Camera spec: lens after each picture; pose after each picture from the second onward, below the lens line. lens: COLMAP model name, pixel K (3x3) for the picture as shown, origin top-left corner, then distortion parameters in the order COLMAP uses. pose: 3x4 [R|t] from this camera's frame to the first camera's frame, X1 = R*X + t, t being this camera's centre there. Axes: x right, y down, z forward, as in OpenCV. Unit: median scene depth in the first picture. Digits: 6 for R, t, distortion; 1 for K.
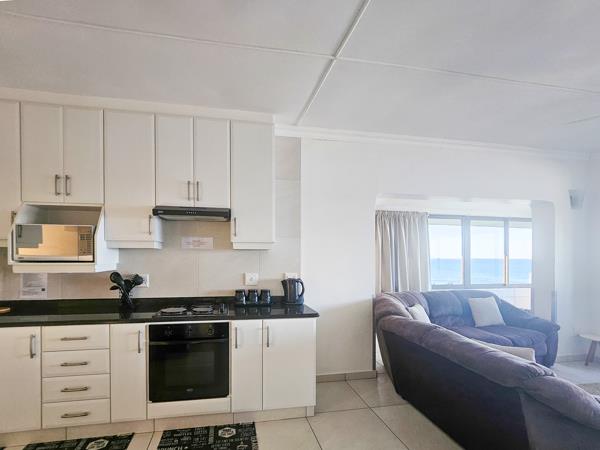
lens RADIAL K [[271.5, 0, 274.9], [0, 271.5, 261.4], [0, 0, 1]] dist [0.002422, 0.000389]
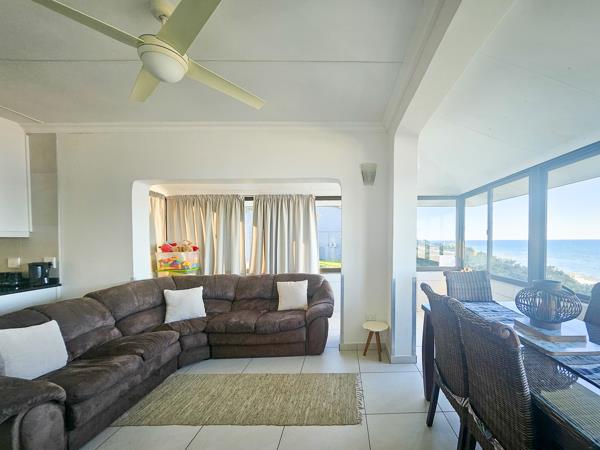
lens RADIAL K [[252.5, 0, 341.3], [0, 252.5, 246.7], [0, 0, 1]] dist [-0.001468, -0.000455]
pose [[0.985959, -0.010467, -0.166658, 1.381632], [0.011879, 0.999901, 0.007482, 0.005142], [0.166564, -0.009357, 0.985986, 0.189766]]
